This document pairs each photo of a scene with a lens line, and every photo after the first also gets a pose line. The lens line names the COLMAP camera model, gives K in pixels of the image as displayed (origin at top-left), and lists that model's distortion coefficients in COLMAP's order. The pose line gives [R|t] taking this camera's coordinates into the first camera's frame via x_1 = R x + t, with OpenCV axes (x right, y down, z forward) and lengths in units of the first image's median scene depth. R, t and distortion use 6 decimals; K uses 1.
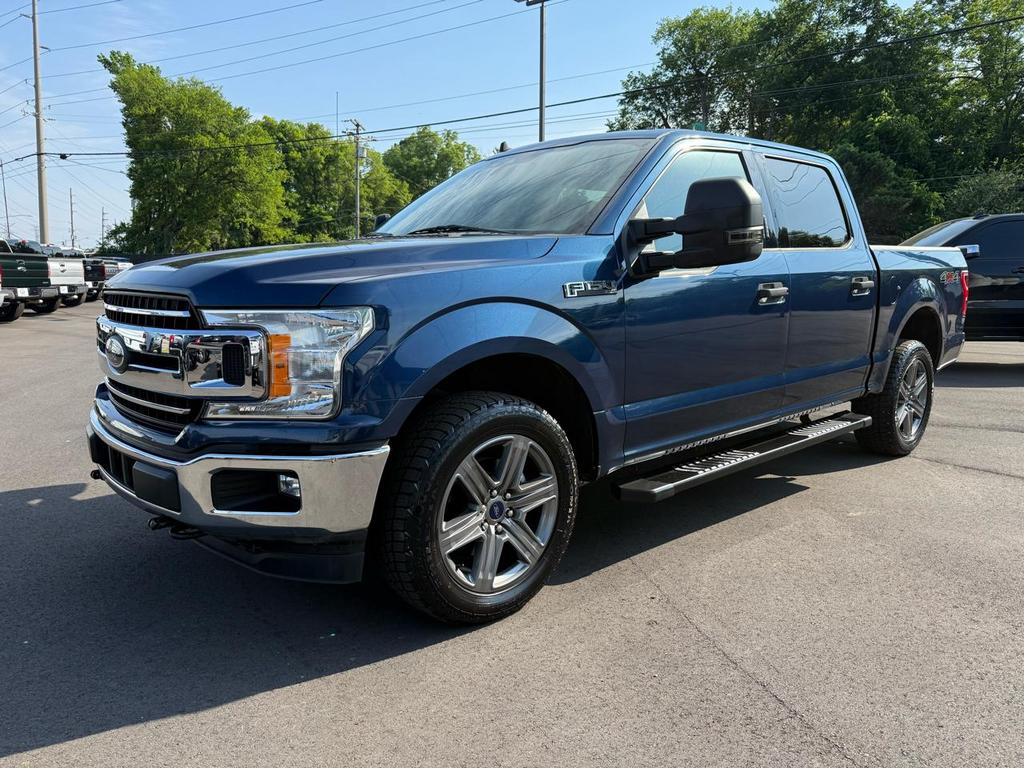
lens RADIAL K [[784.5, 0, 512.0], [0, 784.5, 384.0], [0, 0, 1]] dist [0.014695, -0.021553]
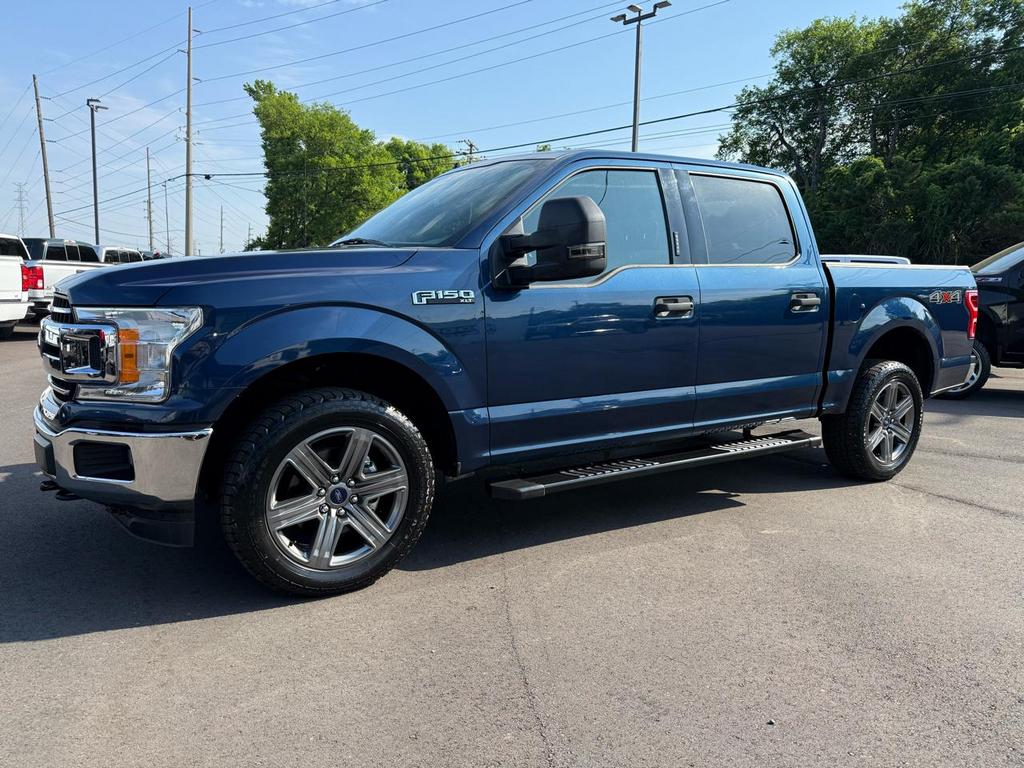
lens RADIAL K [[784.5, 0, 512.0], [0, 784.5, 384.0], [0, 0, 1]] dist [0.014695, -0.021553]
pose [[0.984290, 0.037115, -0.172612, 0.051231], [-0.040516, 0.999047, -0.016221, 0.001556], [0.171846, 0.022959, 0.984856, -0.006700]]
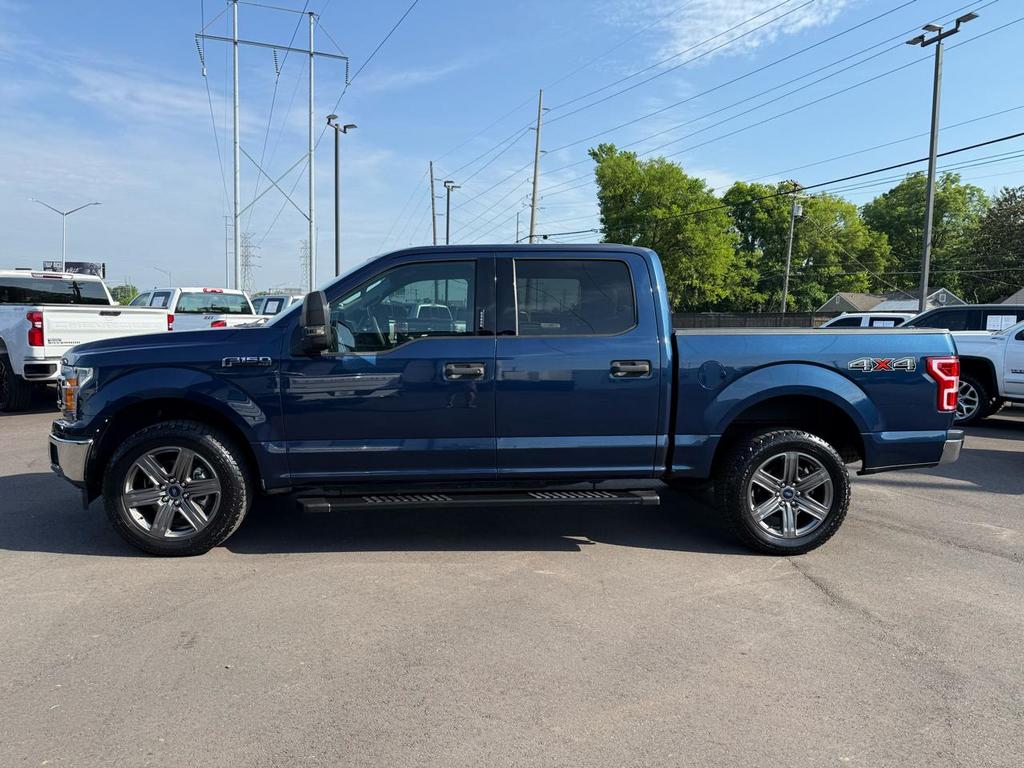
lens RADIAL K [[788.1, 0, 505.1], [0, 788.1, 384.7], [0, 0, 1]] dist [0.155426, -0.254078]
pose [[0.763792, 0.060229, -0.642646, 0.206563], [-0.102901, 0.994265, -0.029115, -0.011710], [0.637207, 0.088367, 0.765610, 0.012567]]
